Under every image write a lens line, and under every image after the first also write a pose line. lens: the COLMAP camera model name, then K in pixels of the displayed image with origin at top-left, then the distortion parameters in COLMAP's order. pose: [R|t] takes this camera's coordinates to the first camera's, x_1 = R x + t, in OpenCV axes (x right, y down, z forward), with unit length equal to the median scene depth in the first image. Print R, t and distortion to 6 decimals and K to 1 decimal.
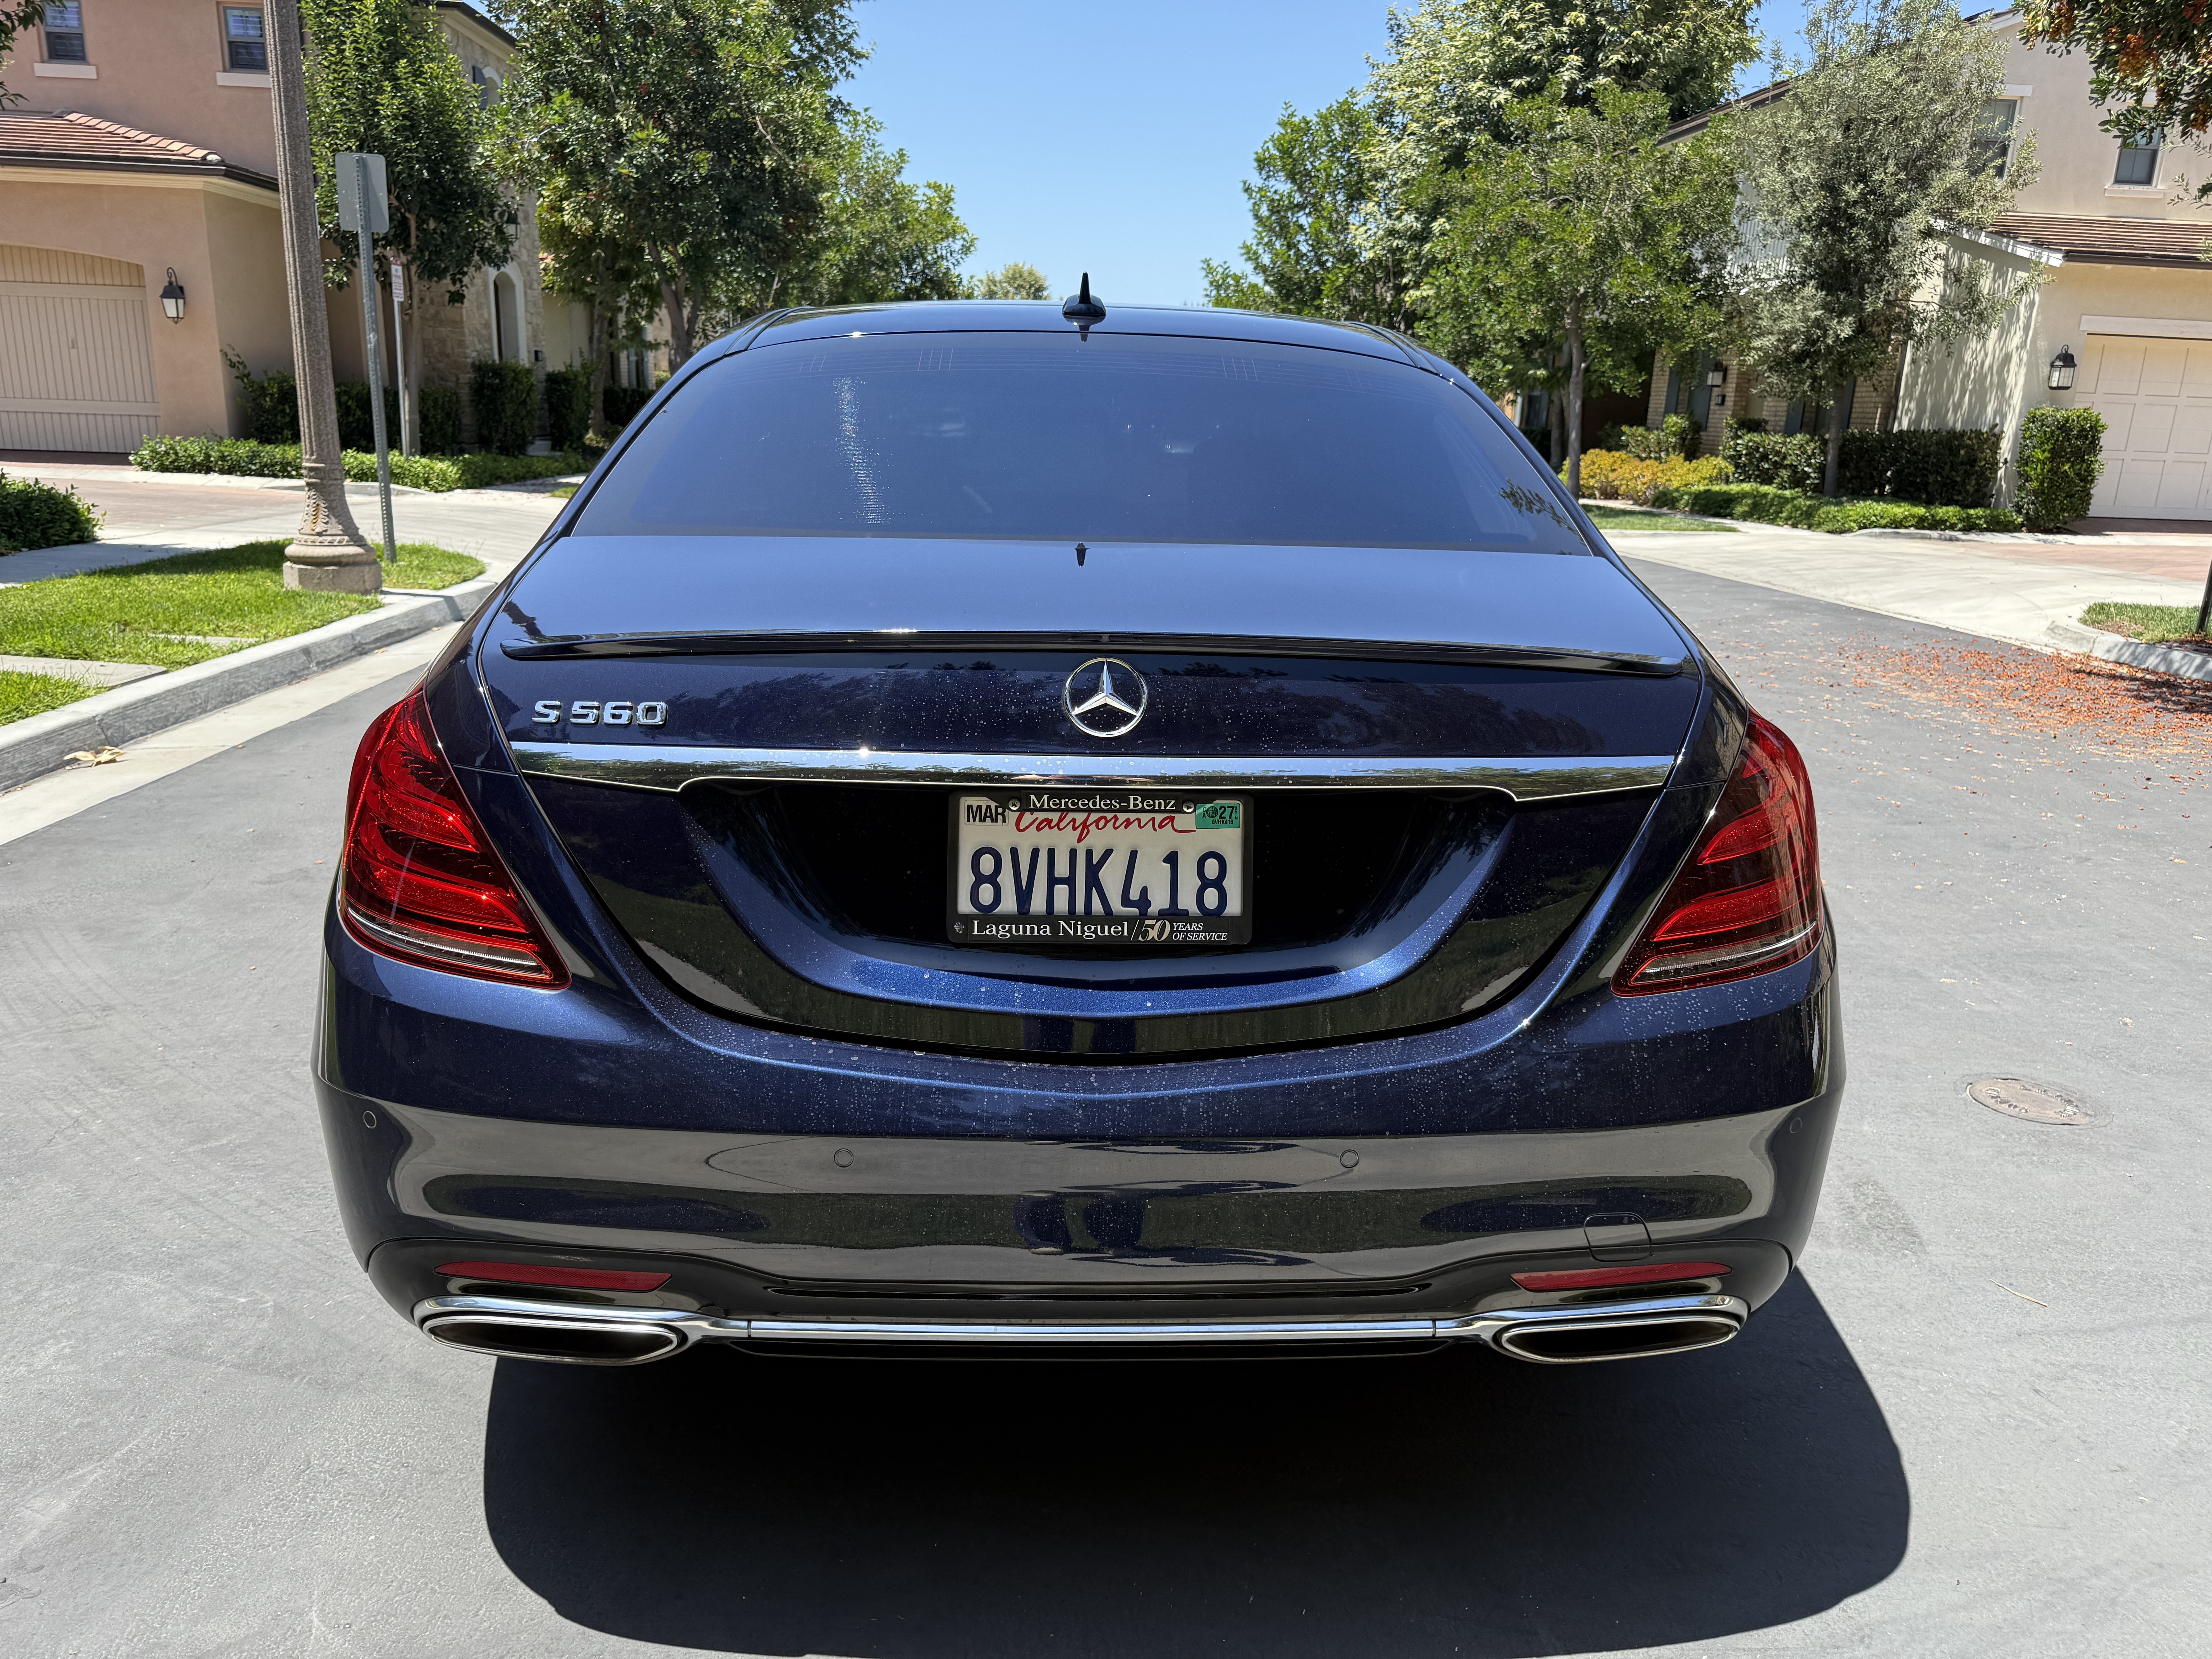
lens RADIAL K [[1541.1, 0, 1106.0], [0, 1541.1, 829.5], [0, 0, 1]] dist [0.081184, -0.087107]
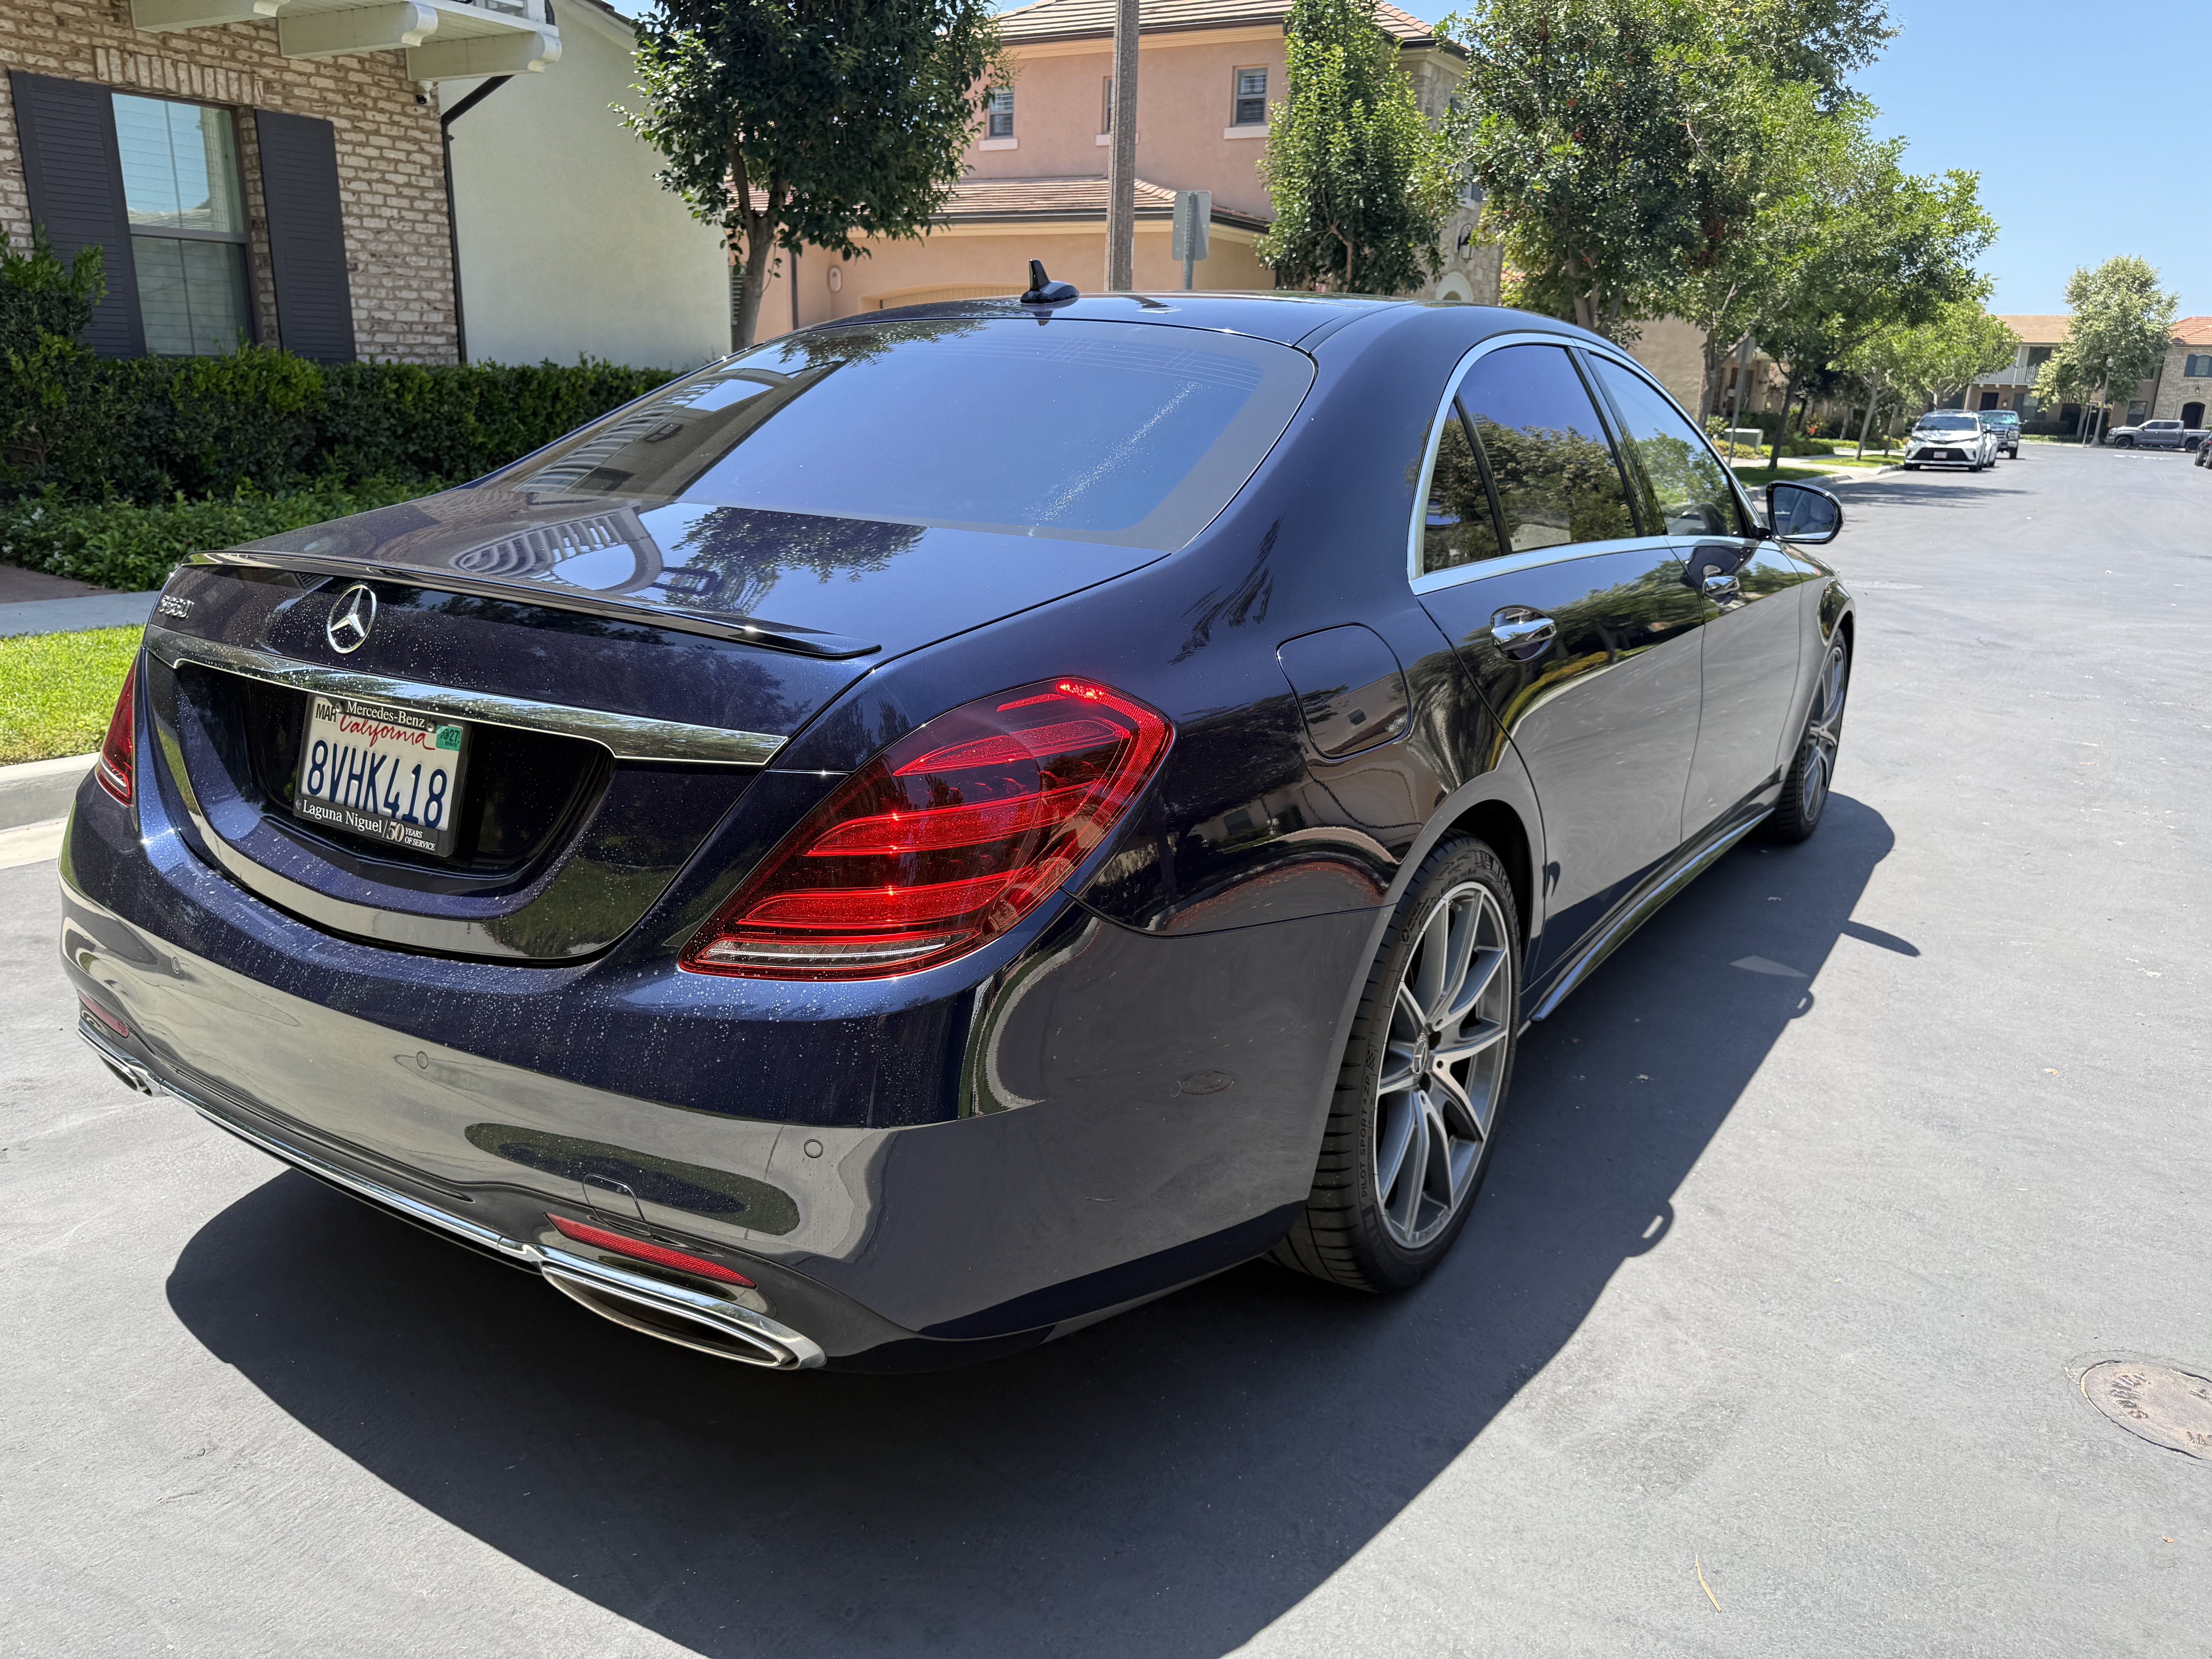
lens RADIAL K [[1574.5, 0, 1106.0], [0, 1574.5, 829.5], [0, 0, 1]] dist [0.003524, -0.004091]
pose [[0.825476, 0.150106, -0.544112, 1.089658], [-0.156334, 0.987079, 0.035134, -0.057906], [0.542355, 0.056061, 0.838277, 0.312721]]
